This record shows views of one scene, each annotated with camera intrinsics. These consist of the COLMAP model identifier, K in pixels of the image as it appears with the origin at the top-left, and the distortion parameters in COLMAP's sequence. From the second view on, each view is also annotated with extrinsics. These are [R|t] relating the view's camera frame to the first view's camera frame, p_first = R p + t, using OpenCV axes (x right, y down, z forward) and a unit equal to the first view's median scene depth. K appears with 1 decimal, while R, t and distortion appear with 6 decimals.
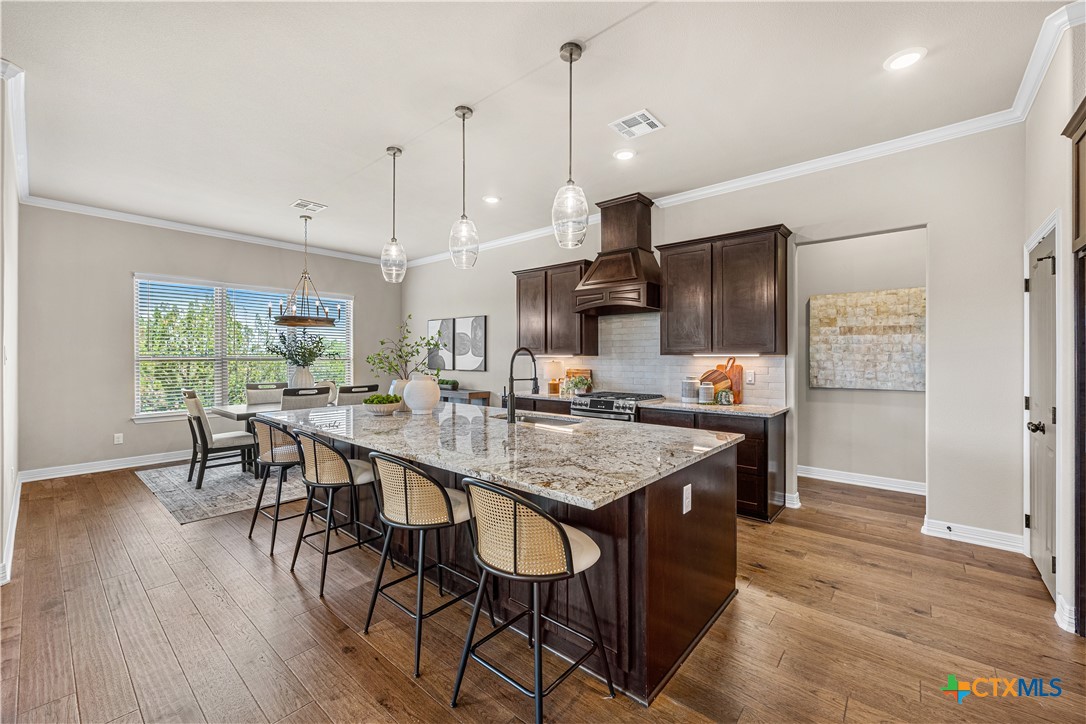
lens RADIAL K [[432.8, 0, 538.3], [0, 432.8, 352.3], [0, 0, 1]] dist [-0.003456, 0.000060]
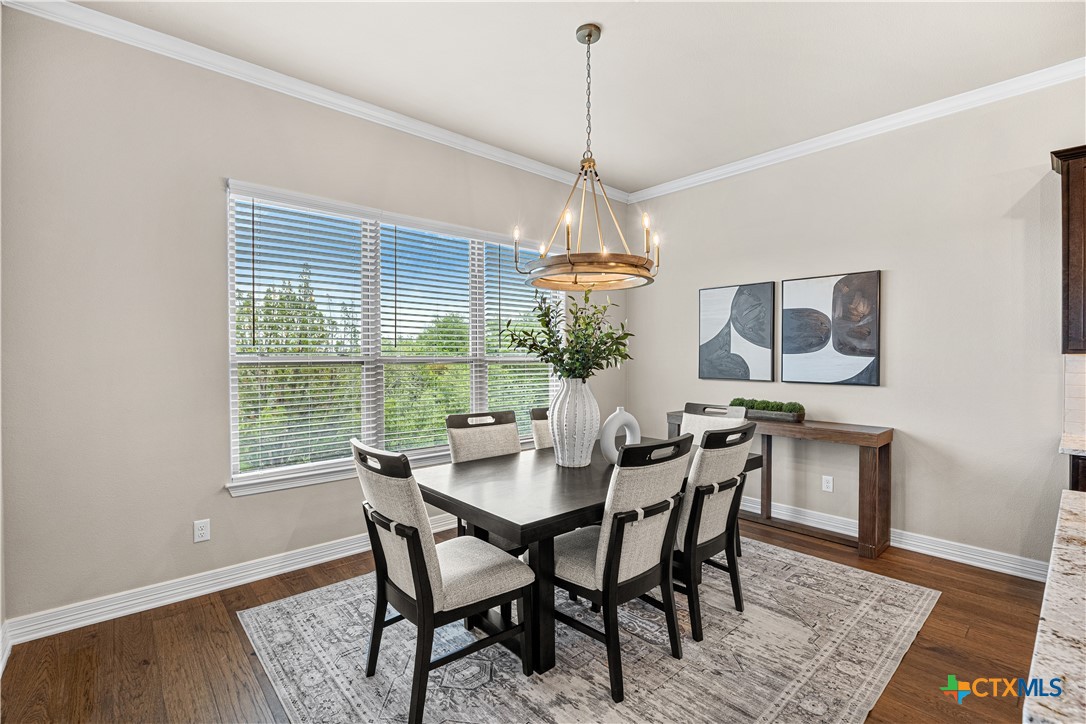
lens RADIAL K [[489.0, 0, 547.7], [0, 489.0, 360.3], [0, 0, 1]] dist [-0.012461, -0.000320]
pose [[0.991746, 0.000294, -0.128216, -0.591437], [0.002297, 0.999796, 0.020060, 0.004480], [0.128196, -0.020189, 0.991543, 0.586490]]
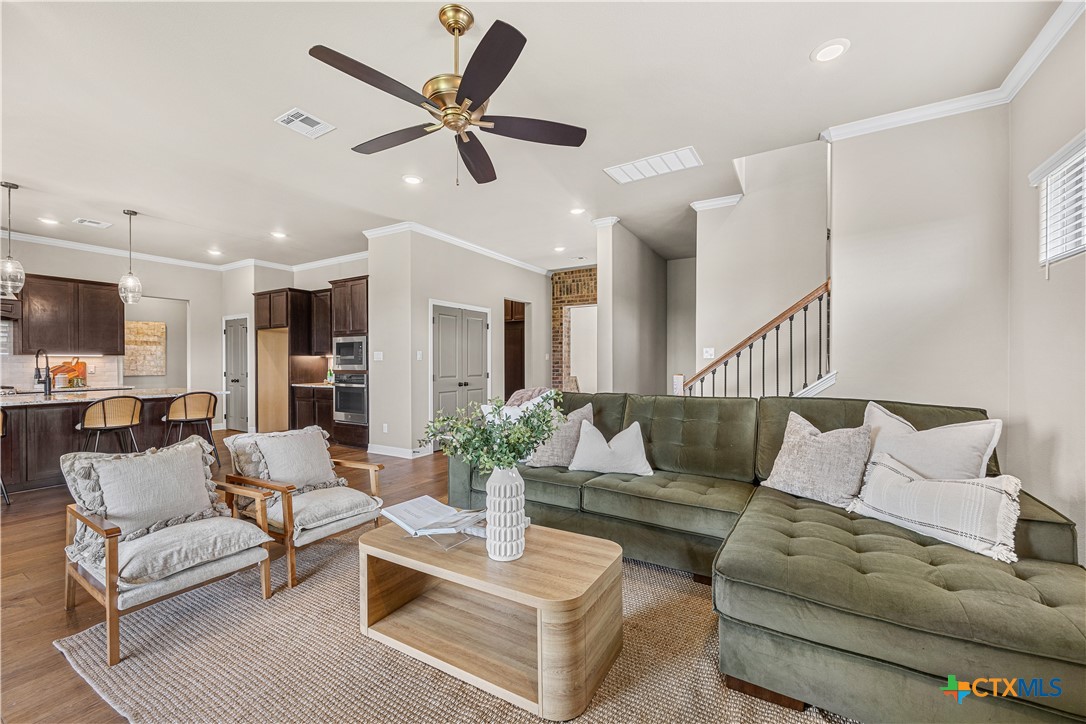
lens RADIAL K [[432.8, 0, 542.0], [0, 432.8, 365.2], [0, 0, 1]] dist [-0.003456, 0.000060]
pose [[-0.183343, -0.006883, 0.983025, -1.223346], [-0.008434, 0.999950, 0.005429, 0.017170], [-0.983013, -0.007295, -0.183392, -0.312841]]
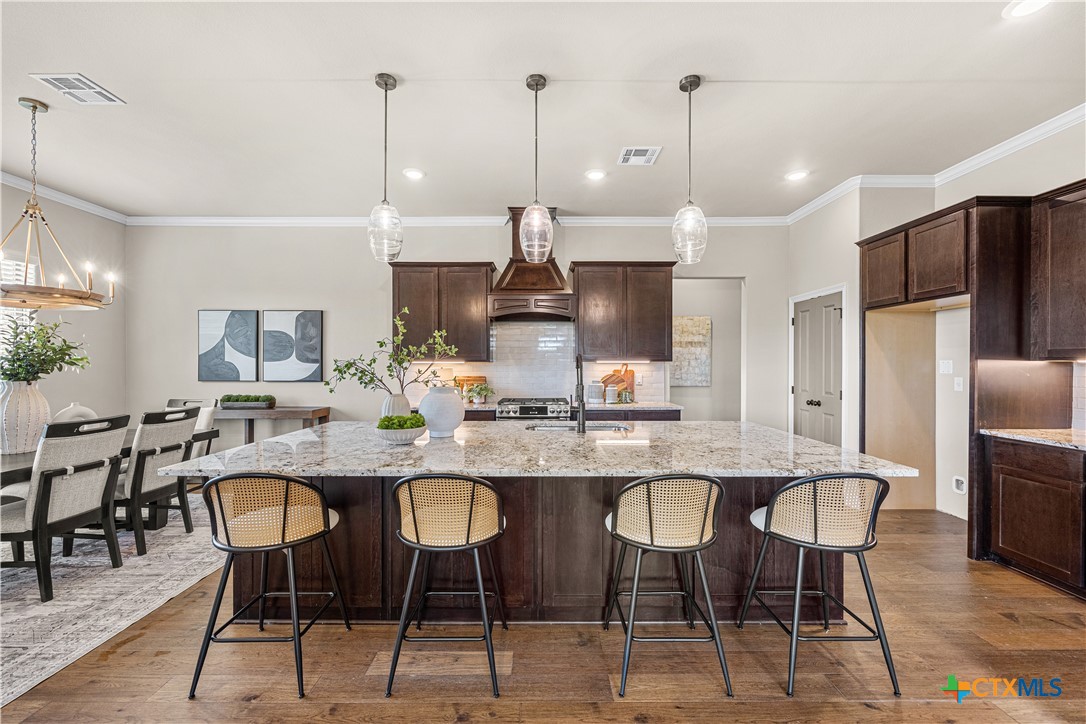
lens RADIAL K [[432.8, 0, 536.8], [0, 432.8, 365.3], [0, 0, 1]] dist [-0.003456, 0.000060]
pose [[0.762153, -0.004727, 0.647380, -0.468902], [-0.005838, 0.999883, 0.014173, 0.001147], [-0.647371, -0.014582, 0.762035, 0.213438]]
